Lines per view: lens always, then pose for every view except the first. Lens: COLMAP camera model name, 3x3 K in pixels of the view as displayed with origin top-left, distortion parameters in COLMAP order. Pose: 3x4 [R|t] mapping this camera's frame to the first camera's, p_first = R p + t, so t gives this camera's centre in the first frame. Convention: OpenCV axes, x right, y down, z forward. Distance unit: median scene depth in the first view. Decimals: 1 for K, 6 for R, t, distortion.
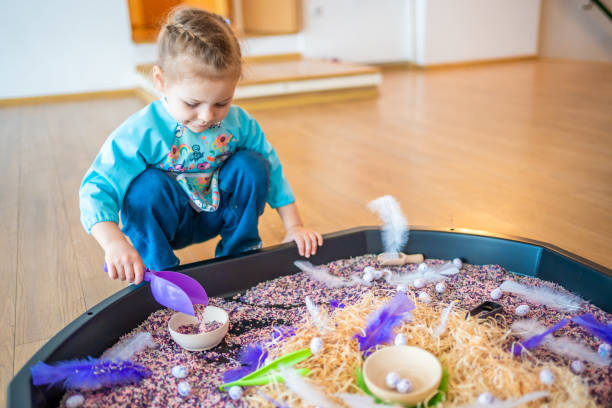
lens RADIAL K [[603.4, 0, 315.1], [0, 603.4, 203.1], [0, 0, 1]] dist [-0.043430, 0.157786]
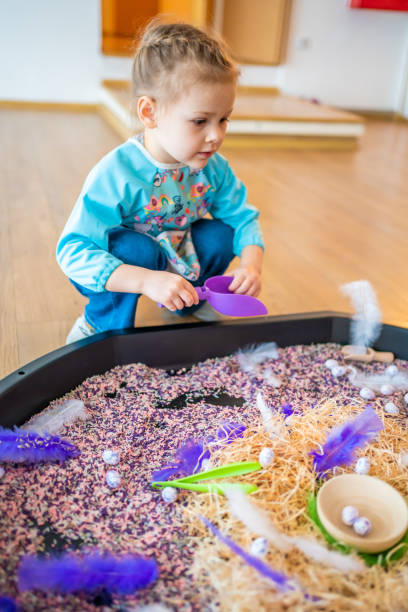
lens RADIAL K [[603.4, 0, 217.7], [0, 603.4, 307.4], [0, 0, 1]] dist [-0.043430, 0.157786]
pose [[0.987379, 0.147977, -0.056444, -0.049113], [-0.140072, 0.982243, 0.124817, -0.074759], [0.073912, -0.115336, 0.990573, 0.147003]]
